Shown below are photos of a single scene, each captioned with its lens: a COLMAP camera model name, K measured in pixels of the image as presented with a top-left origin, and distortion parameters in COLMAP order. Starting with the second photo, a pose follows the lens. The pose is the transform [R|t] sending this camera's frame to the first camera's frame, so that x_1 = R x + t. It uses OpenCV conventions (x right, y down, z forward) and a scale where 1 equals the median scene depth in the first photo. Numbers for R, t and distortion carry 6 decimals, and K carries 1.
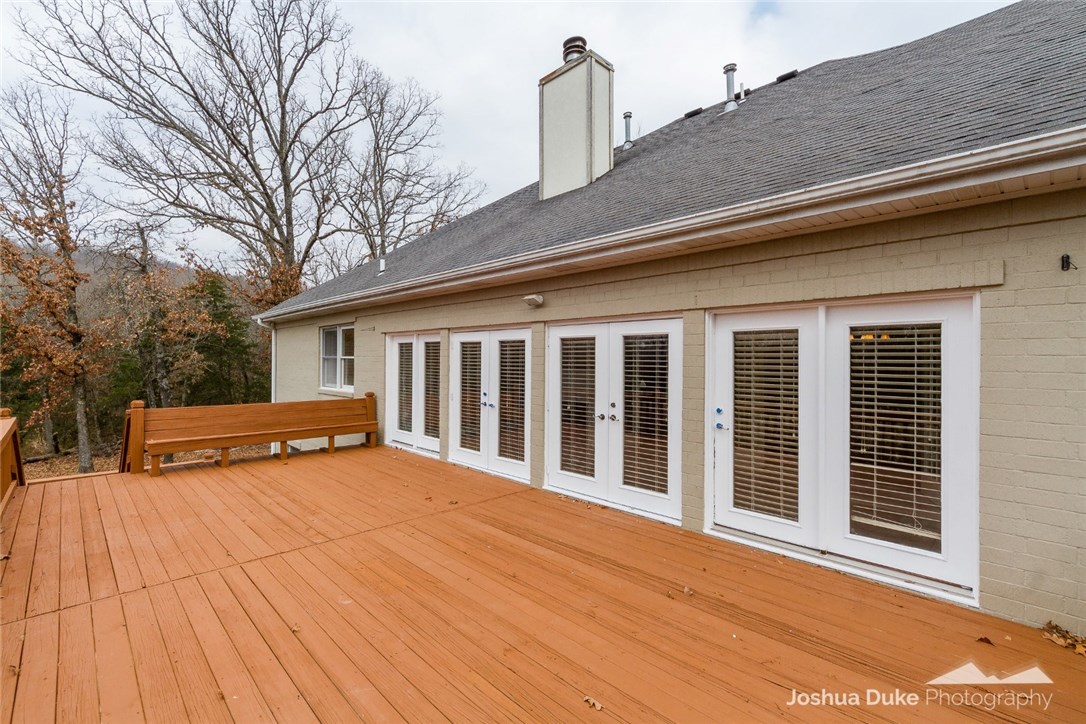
lens RADIAL K [[457.3, 0, 543.0], [0, 457.3, 362.0], [0, 0, 1]] dist [-0.001039, -0.000273]
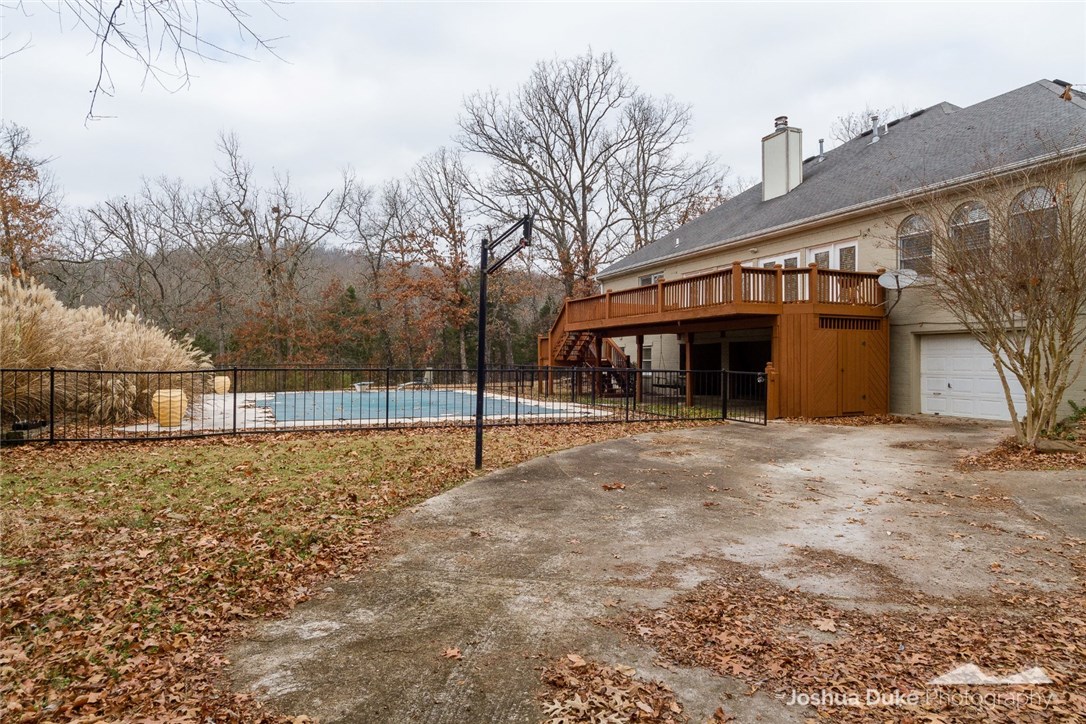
lens RADIAL K [[649.9, 0, 543.0], [0, 649.9, 362.0], [0, 0, 1]] dist [0.000461, -0.000892]
pose [[0.925045, -0.000155, -0.379857, 0.178565], [-0.005917, 0.999873, -0.014817, 0.363444], [0.379811, 0.015953, 0.924926, -1.857053]]
